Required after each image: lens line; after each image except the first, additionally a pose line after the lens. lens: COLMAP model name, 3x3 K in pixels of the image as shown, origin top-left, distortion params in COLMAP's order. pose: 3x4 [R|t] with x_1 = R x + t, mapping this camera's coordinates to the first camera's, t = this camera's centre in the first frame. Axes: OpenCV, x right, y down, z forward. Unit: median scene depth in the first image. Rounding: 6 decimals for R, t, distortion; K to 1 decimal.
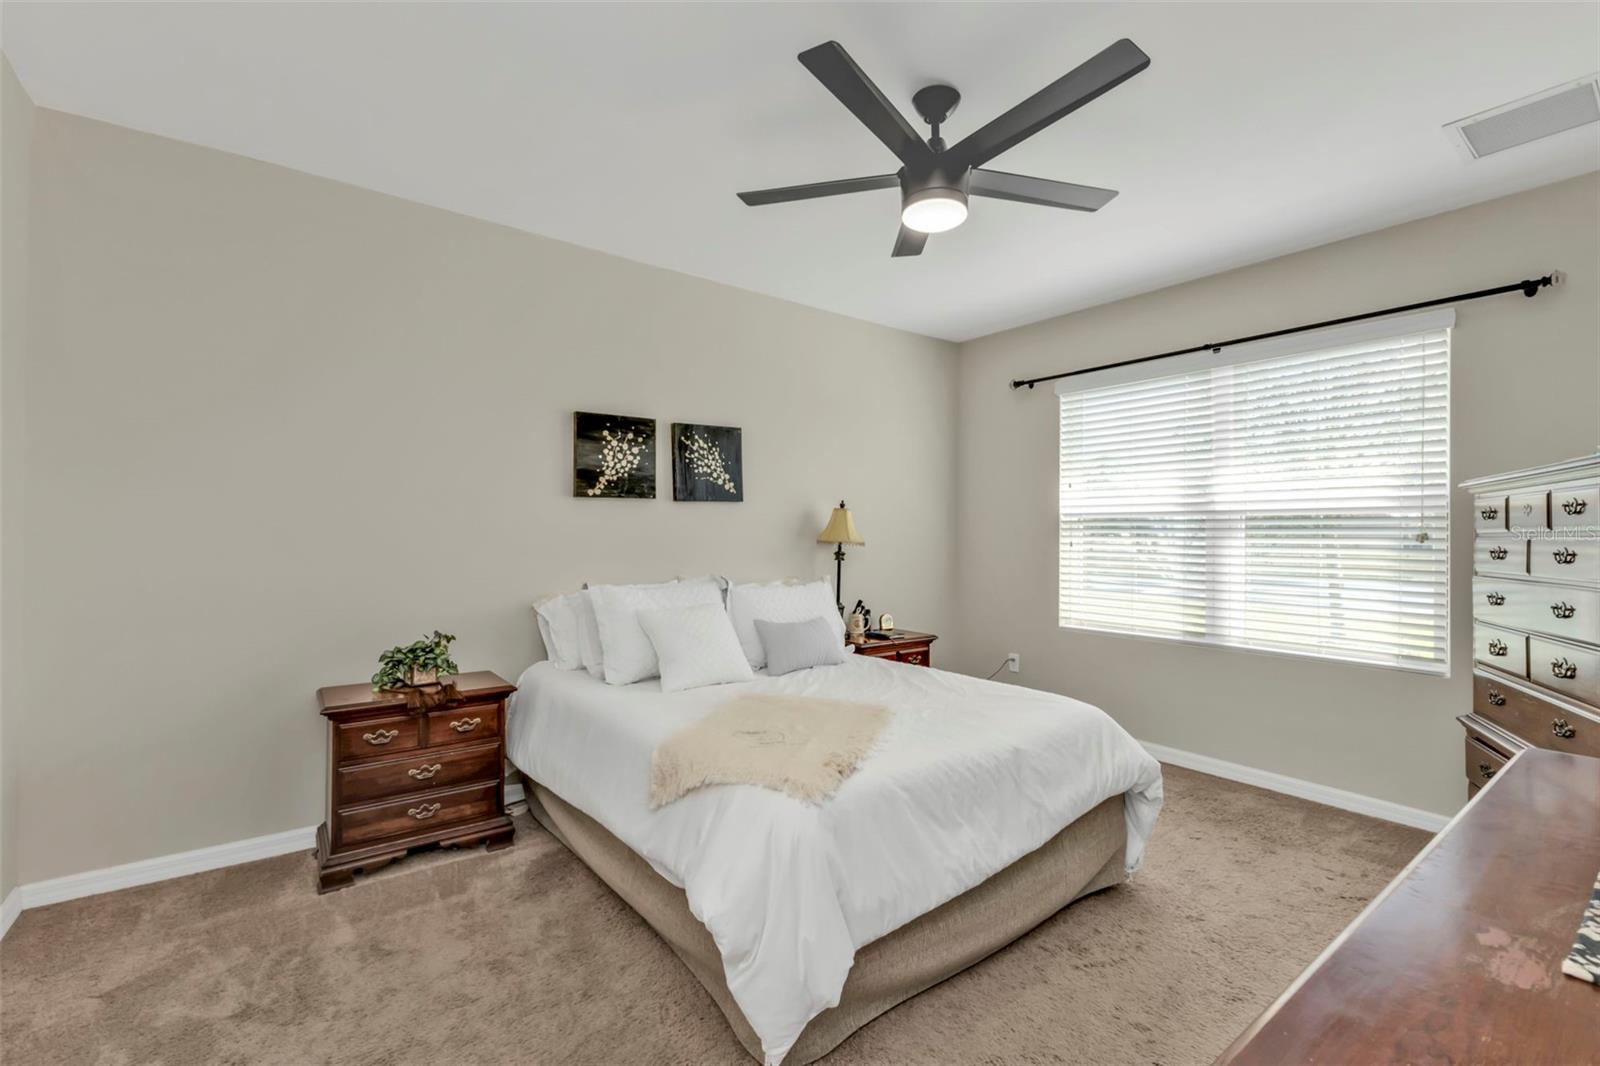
lens RADIAL K [[699.8, 0, 818.7], [0, 699.8, 531.1], [0, 0, 1]] dist [0.002456, 0.000478]
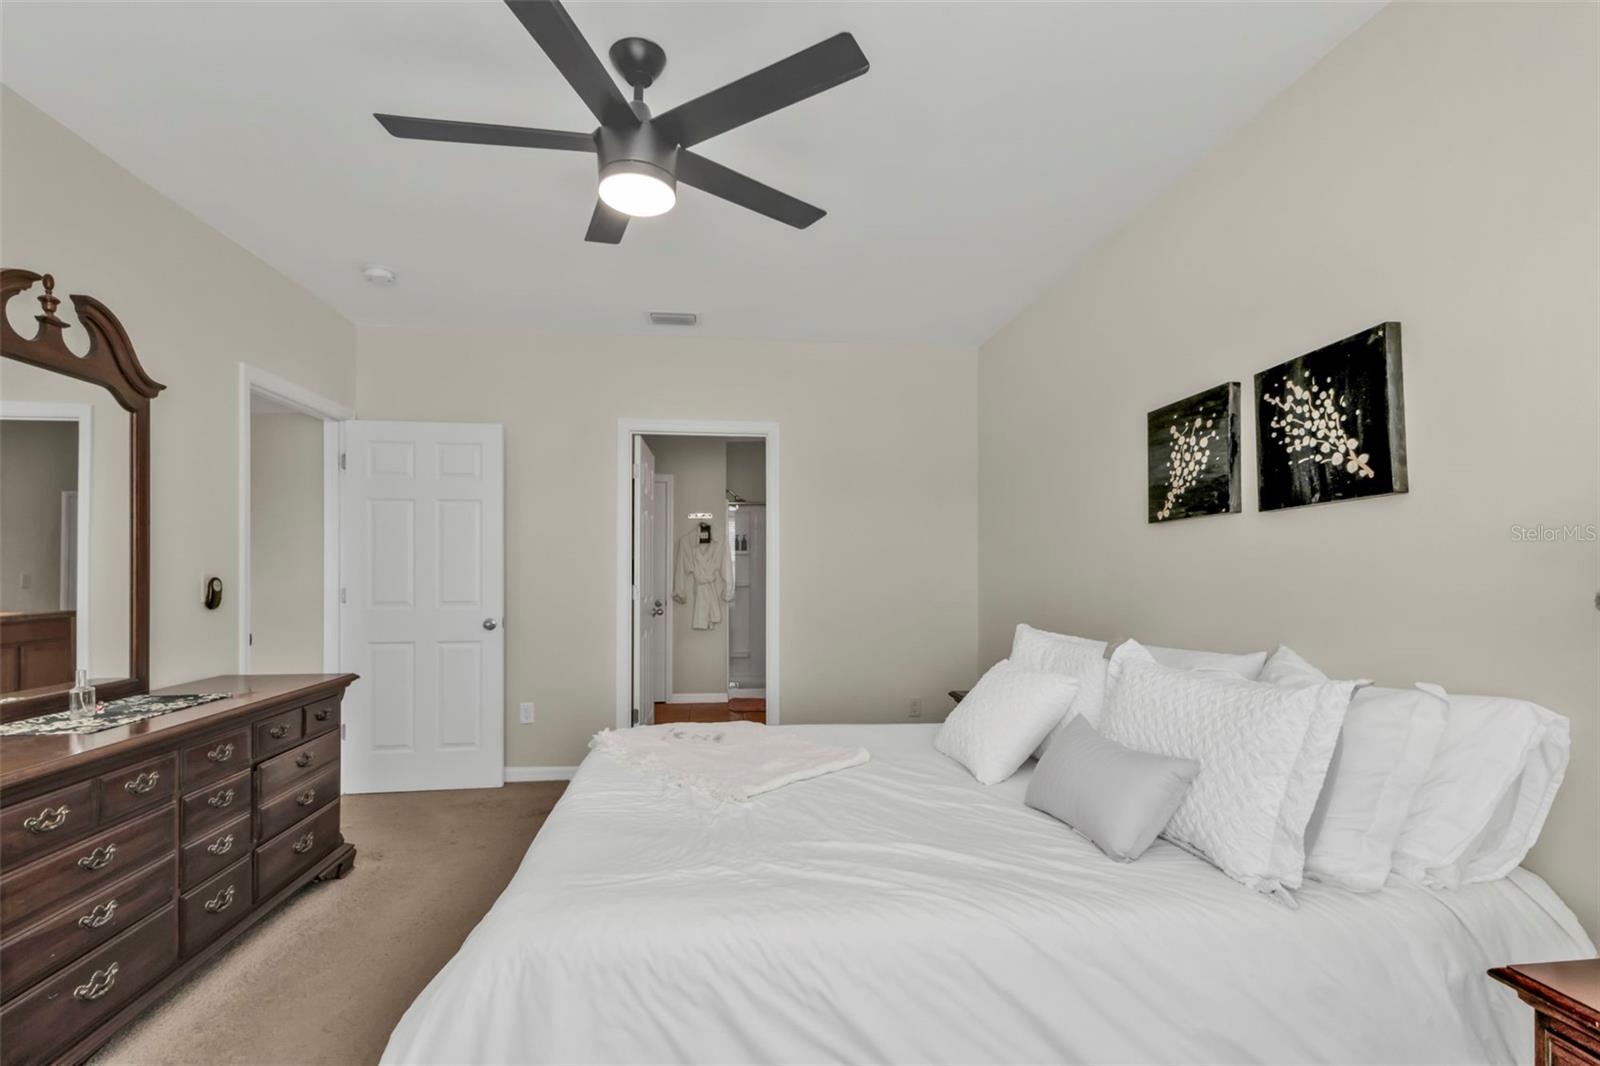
lens RADIAL K [[673.5, 0, 799.6], [0, 673.5, 571.8], [0, 0, 1]] dist [0.000363, 0.000058]
pose [[-0.497147, -0.004941, -0.867652, 0.459564], [0.001256, 0.999979, -0.006415, 0.008138], [0.867665, -0.004279, -0.497130, 0.969511]]
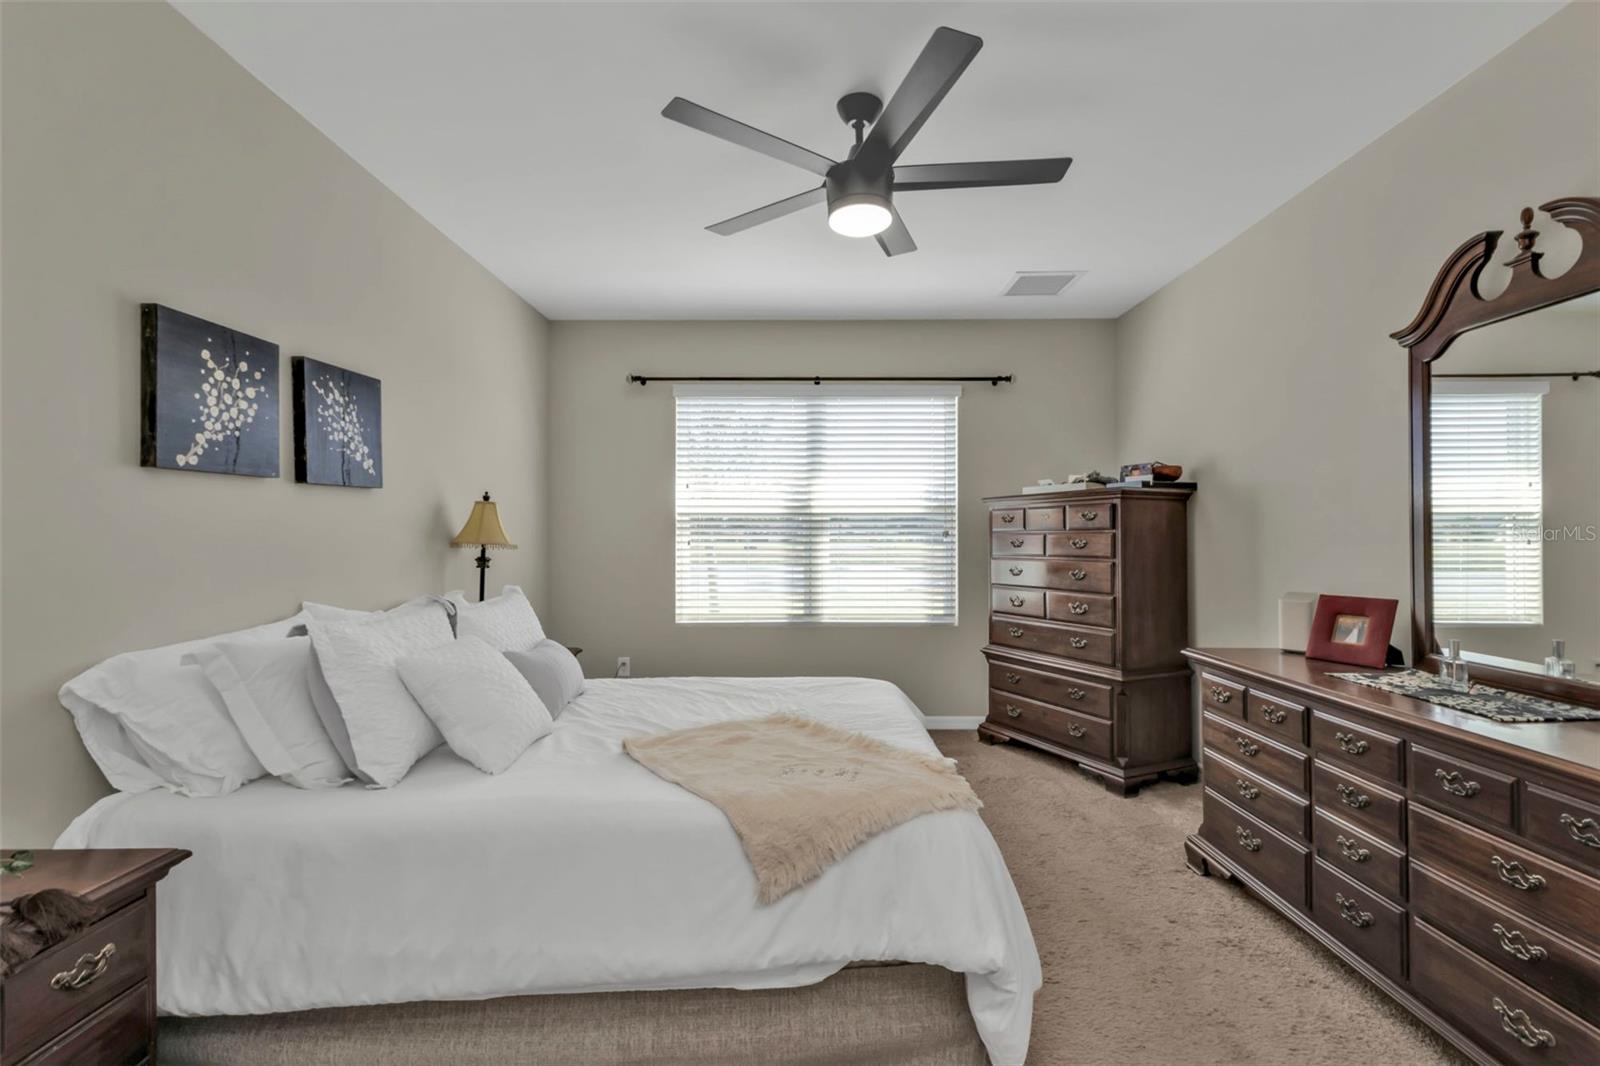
lens RADIAL K [[706.1, 0, 794.4], [0, 706.1, 527.8], [0, 0, 1]] dist [0.013562, -0.000086]
pose [[0.616301, 0.000258, 0.787511, -0.442158], [0.001339, 0.999998, -0.001375, -0.002015], [-0.787510, 0.001902, 0.616299, 0.276952]]
